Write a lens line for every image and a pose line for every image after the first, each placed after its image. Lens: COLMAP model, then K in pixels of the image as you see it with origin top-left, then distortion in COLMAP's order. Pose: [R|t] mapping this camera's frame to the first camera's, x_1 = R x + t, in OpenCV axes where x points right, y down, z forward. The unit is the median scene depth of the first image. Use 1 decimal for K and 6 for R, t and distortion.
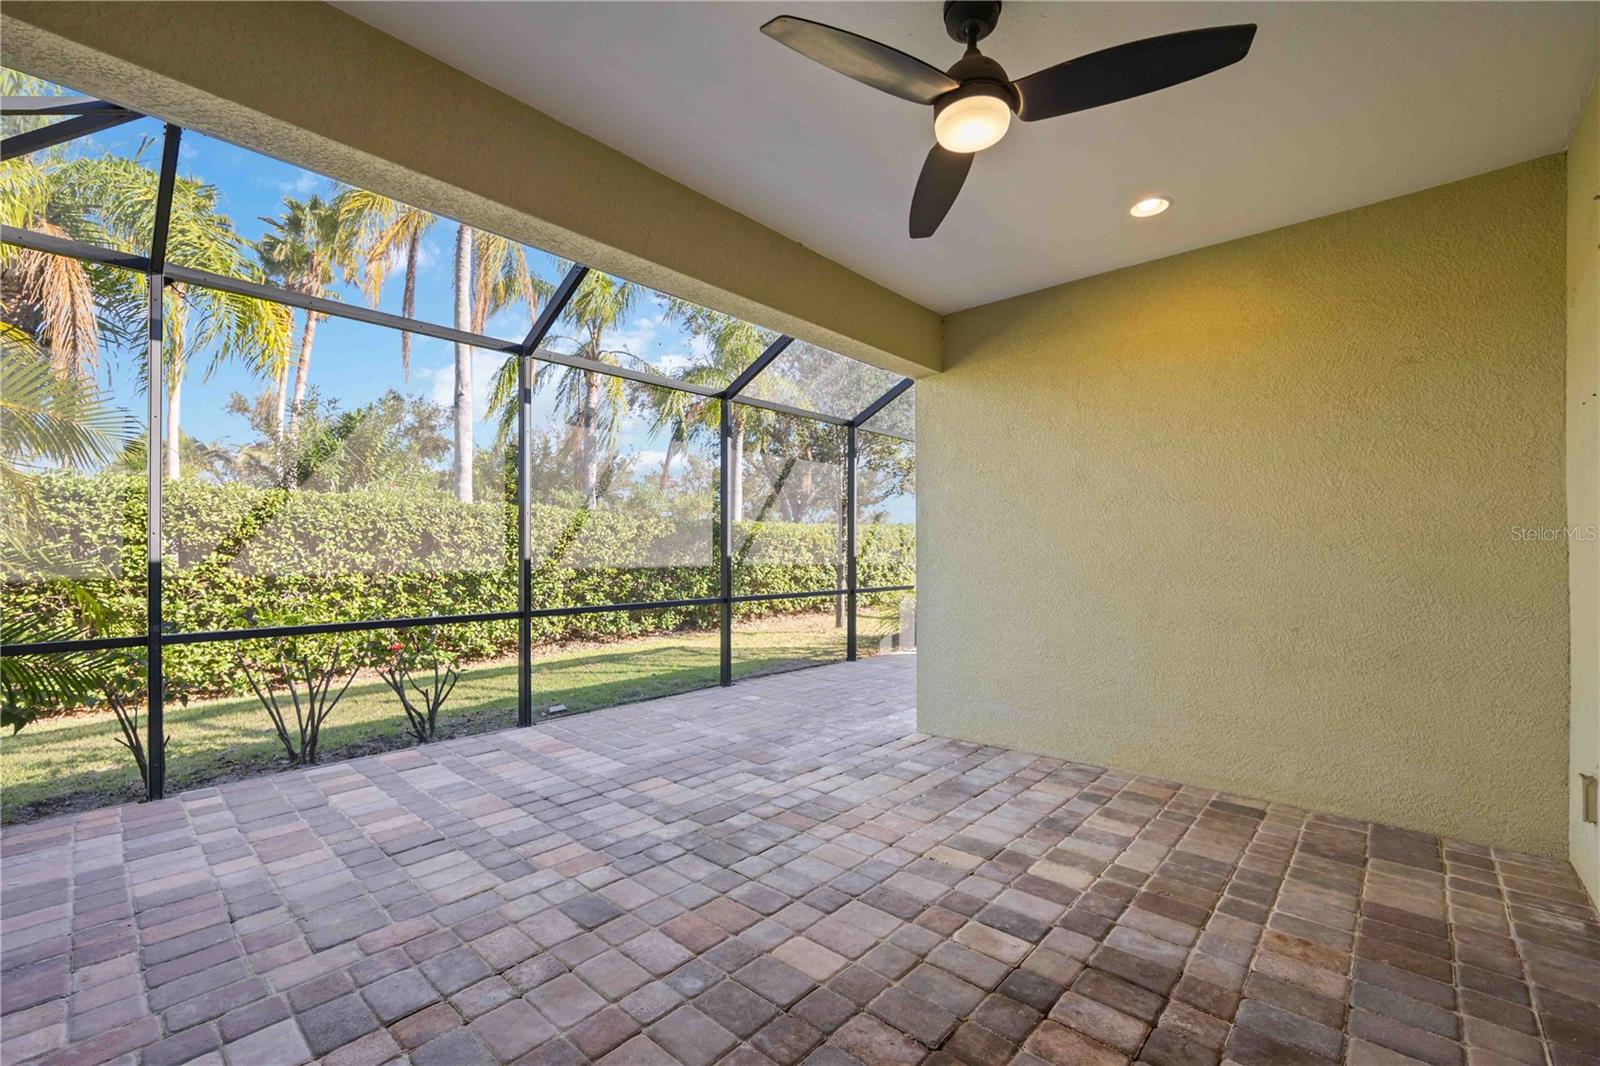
lens RADIAL K [[664.6, 0, 794.6], [0, 664.6, 550.8], [0, 0, 1]] dist [-0.000360, -0.000320]
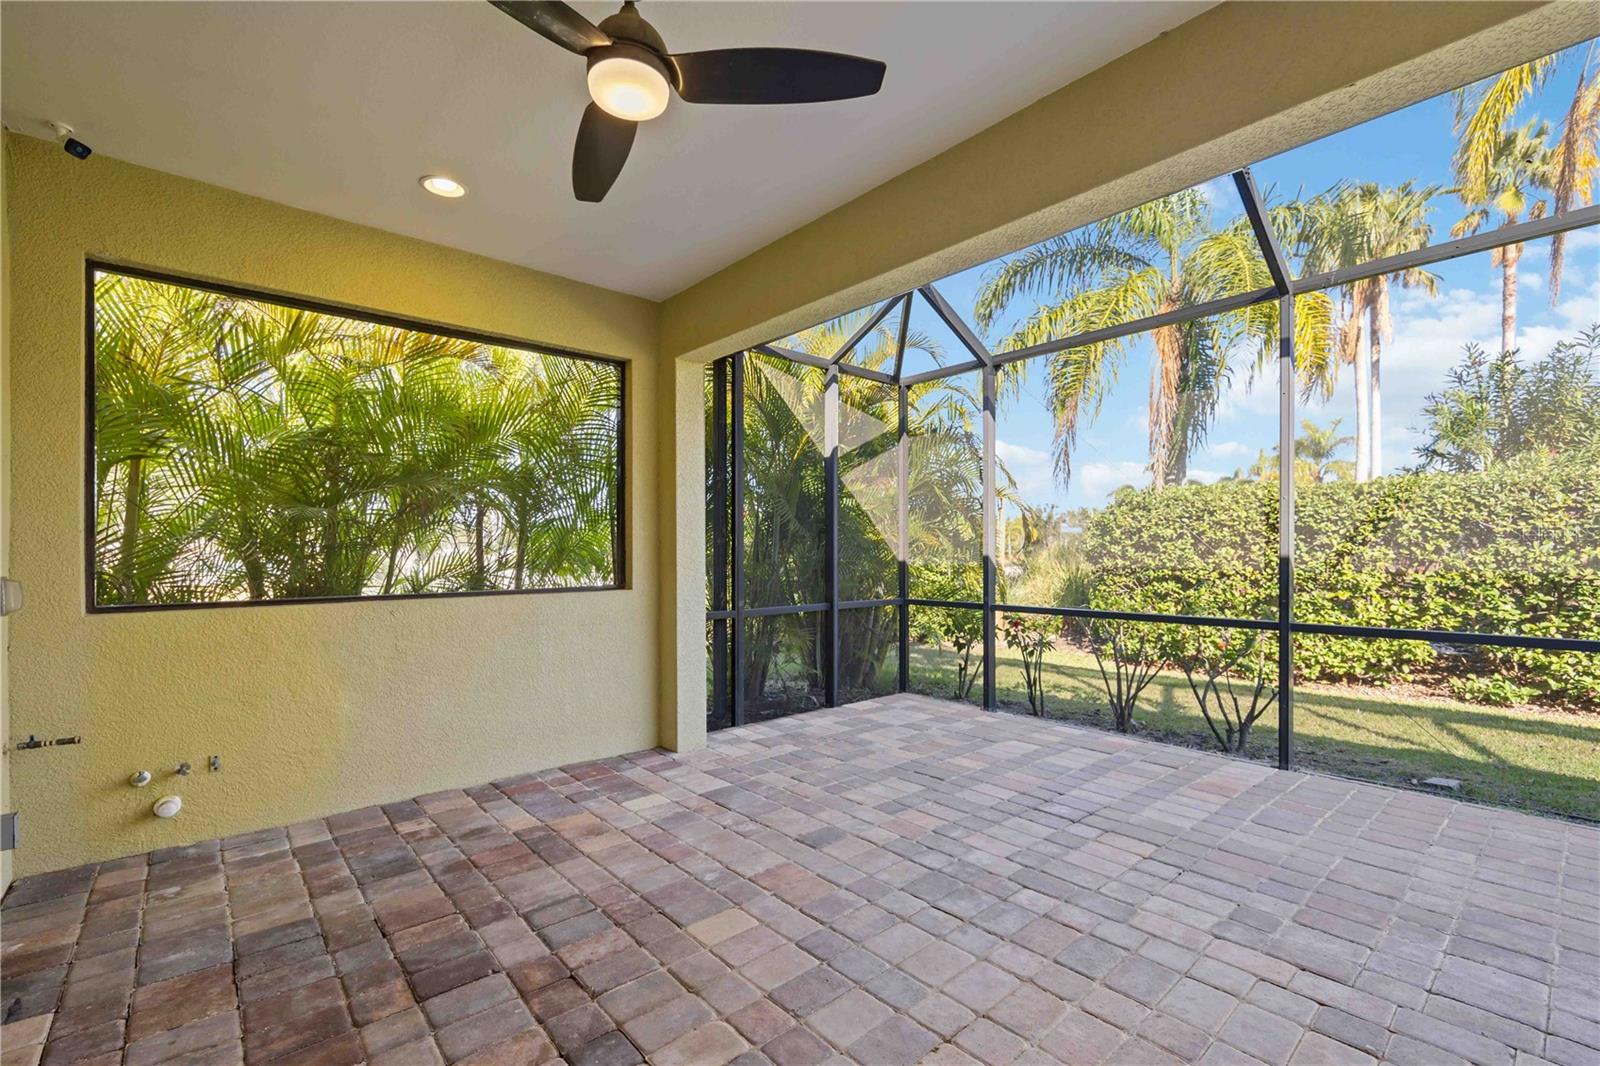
lens RADIAL K [[695.0, 0, 800.1], [0, 695.0, 550.4], [0, 0, 1]] dist [0.000720, -0.000003]
pose [[-0.102916, 0.002354, -0.994687, 0.516882], [0.008537, 0.999962, 0.001483, -0.000160], [0.994653, -0.008339, -0.102932, 0.568744]]
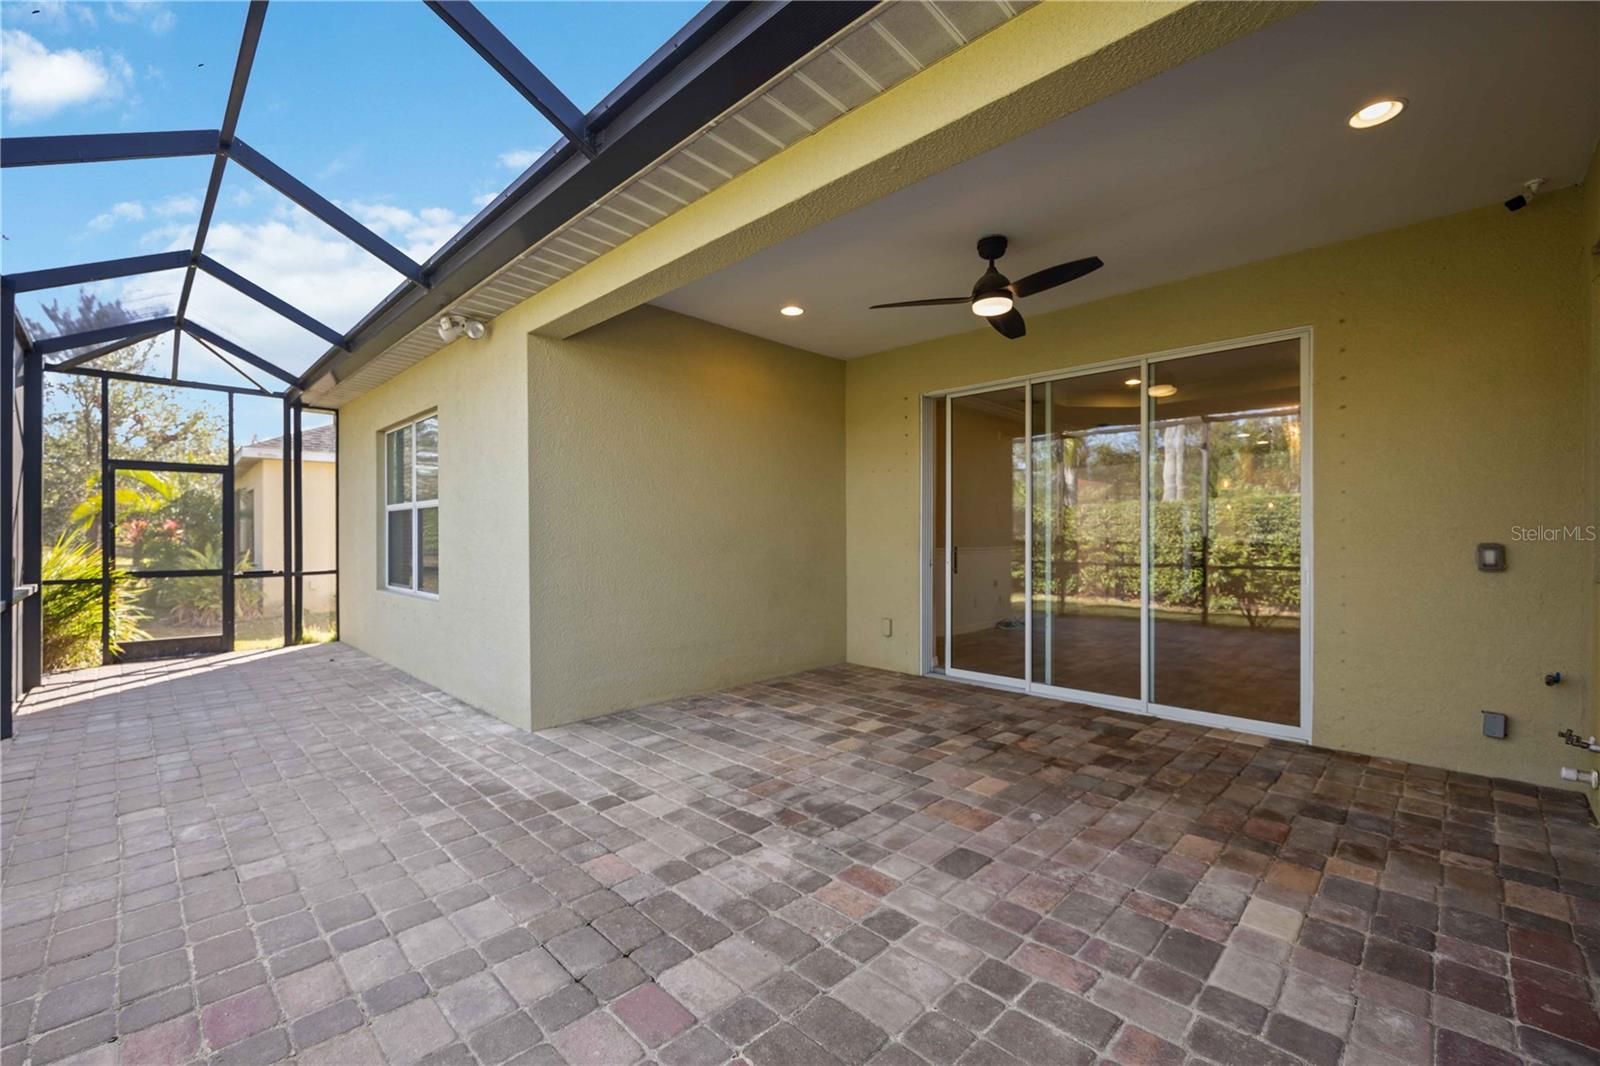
lens RADIAL K [[669.9, 0, 797.2], [0, 669.9, 536.2], [0, 0, 1]] dist [0.000012, -0.000039]
pose [[0.040937, -0.000026, 0.999162, -0.719098], [-0.003143, 0.999995, 0.000155, 0.010330], [-0.999157, -0.003147, 0.040937, 0.632475]]
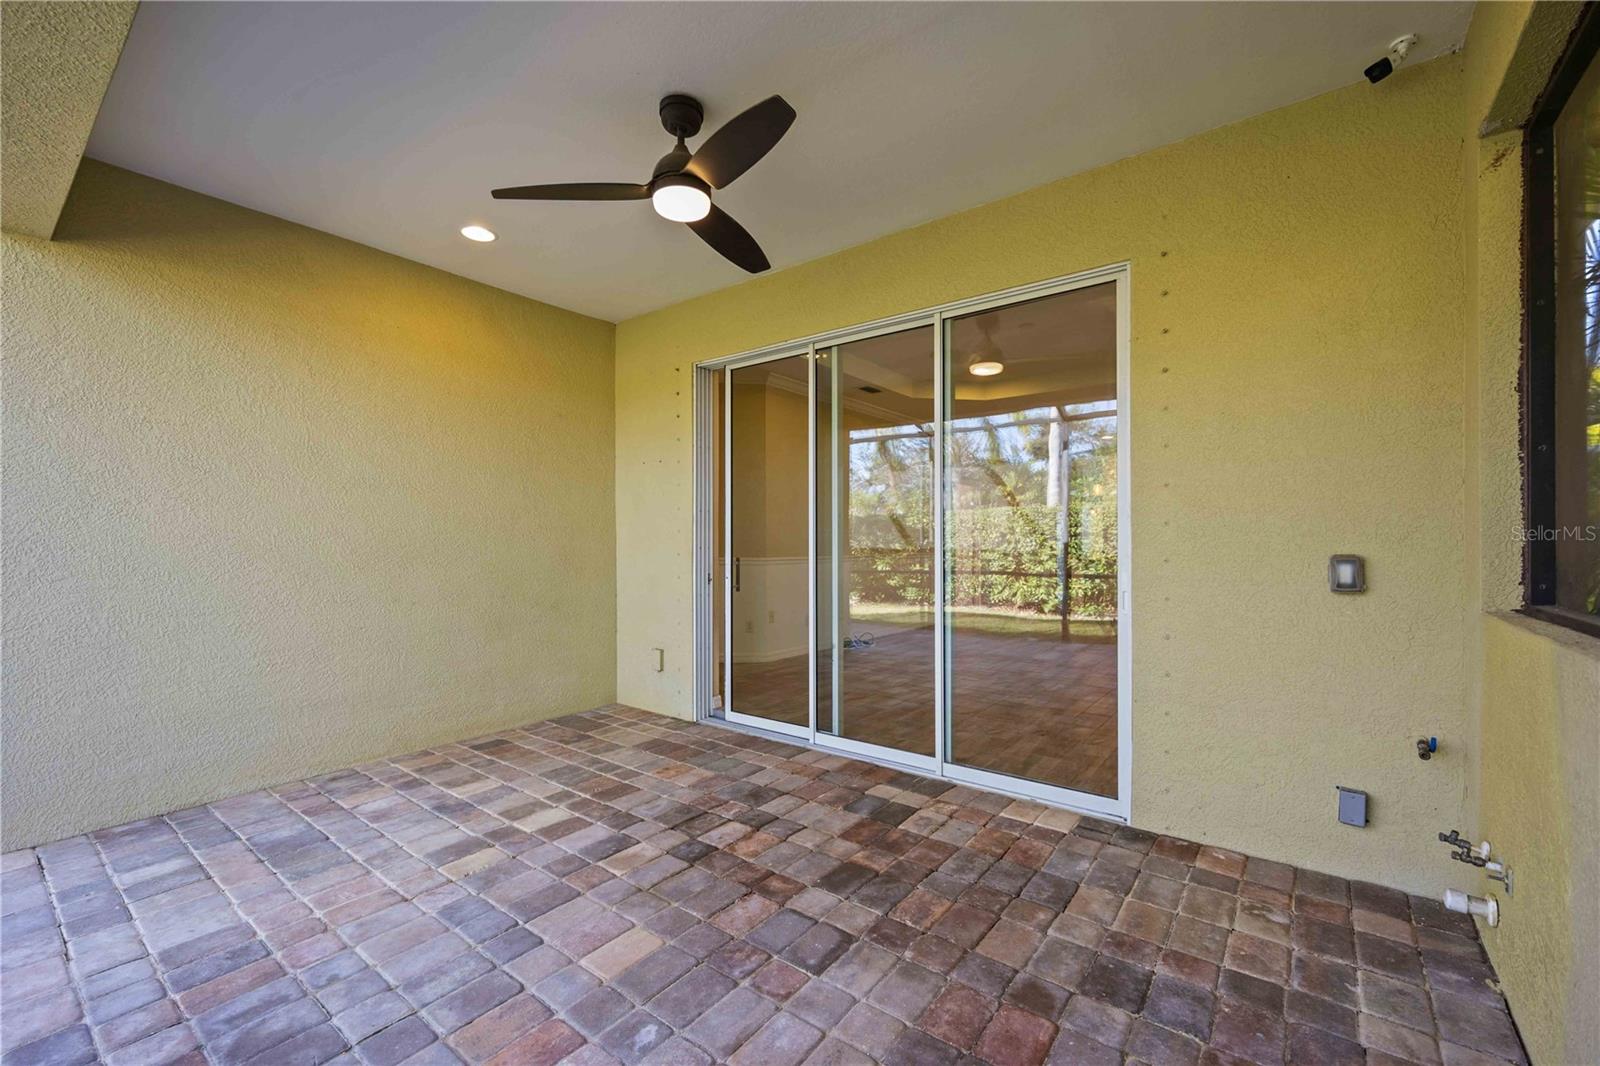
lens RADIAL K [[665.2, 0, 798.2], [0, 665.2, 540.4], [0, 0, 1]] dist [0.002612, 0.000125]
pose [[-0.082819, 0.002950, 0.996560, -0.441354], [-0.001776, 0.999994, -0.003108, 0.006737], [-0.996563, -0.002028, -0.082814, 0.376775]]
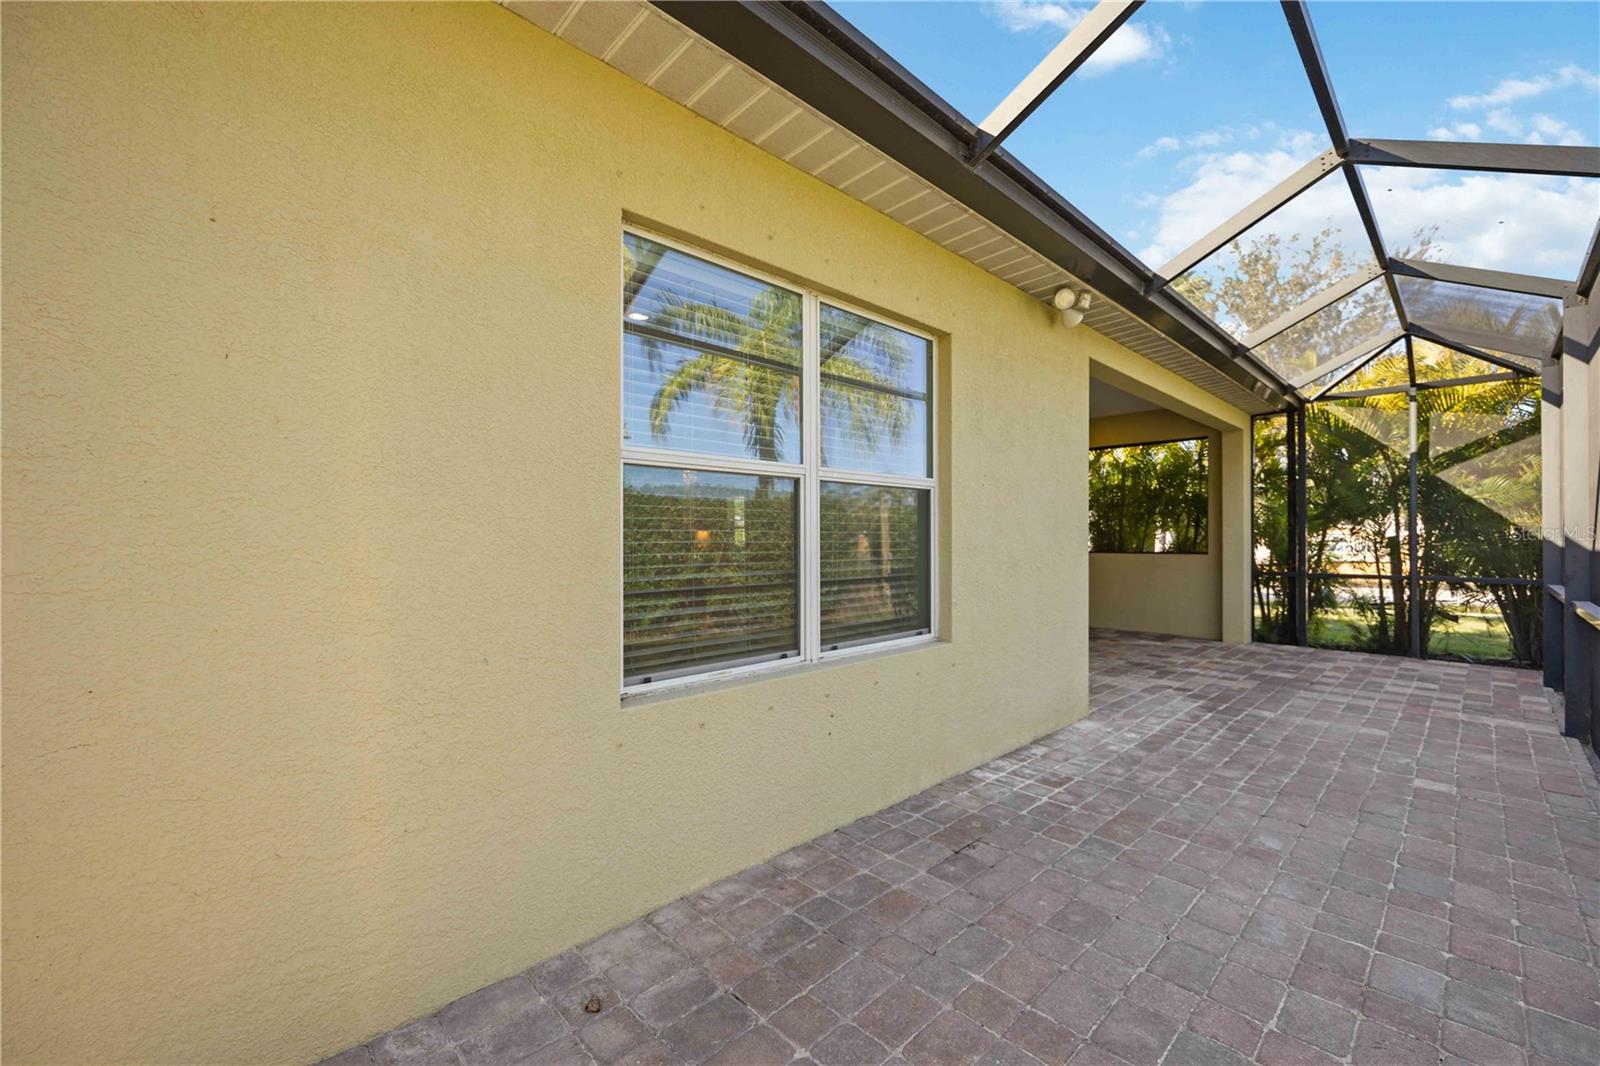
lens RADIAL K [[655.1, 0, 795.9], [0, 655.1, 539.9], [0, 0, 1]] dist [0.001067, 0.000139]
pose [[-0.997674, 0.006134, 0.067894, 0.570635], [0.005982, 0.999979, -0.002441, 0.013202], [-0.067907, -0.002029, -0.997690, 2.077999]]
